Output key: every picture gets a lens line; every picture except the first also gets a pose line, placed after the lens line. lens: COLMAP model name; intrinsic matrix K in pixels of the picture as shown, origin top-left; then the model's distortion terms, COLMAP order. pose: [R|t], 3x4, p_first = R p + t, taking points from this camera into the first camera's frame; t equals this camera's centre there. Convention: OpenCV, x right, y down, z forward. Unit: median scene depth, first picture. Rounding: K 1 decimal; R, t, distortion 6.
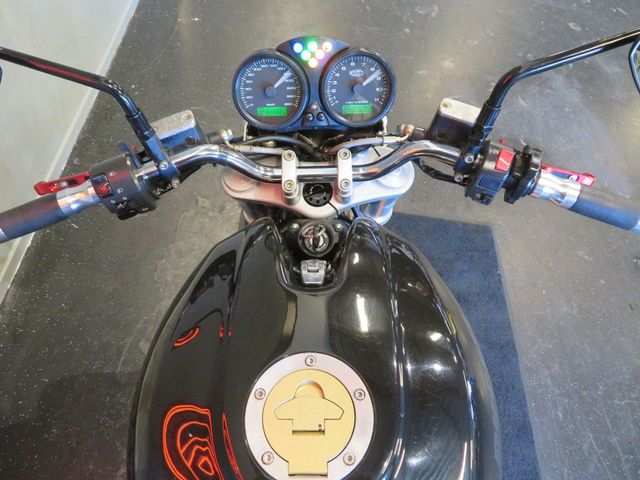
lens RADIAL K [[459.6, 0, 320.0], [0, 459.6, 240.0], [0, 0, 1]] dist [-0.003214, -0.001128]
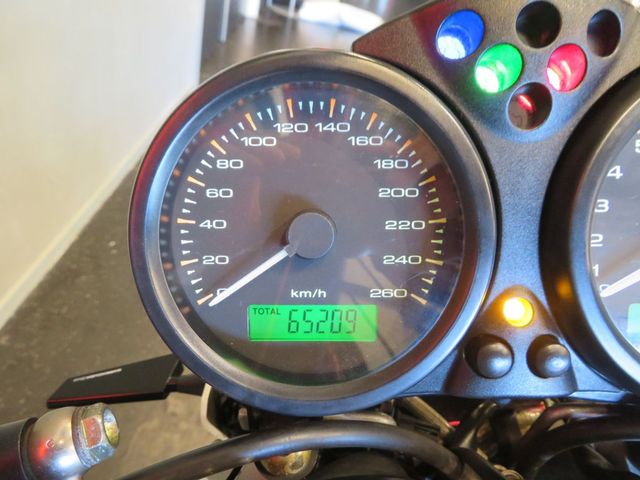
lens RADIAL K [[459.6, 0, 320.0], [0, 459.6, 240.0], [0, 0, 1]] dist [-0.003214, -0.001128]
pose [[0.999437, 0.028944, -0.016942, -0.099031], [-0.033020, 0.937621, -0.346088, -0.244054], [0.005869, 0.346452, 0.938049, 0.787869]]
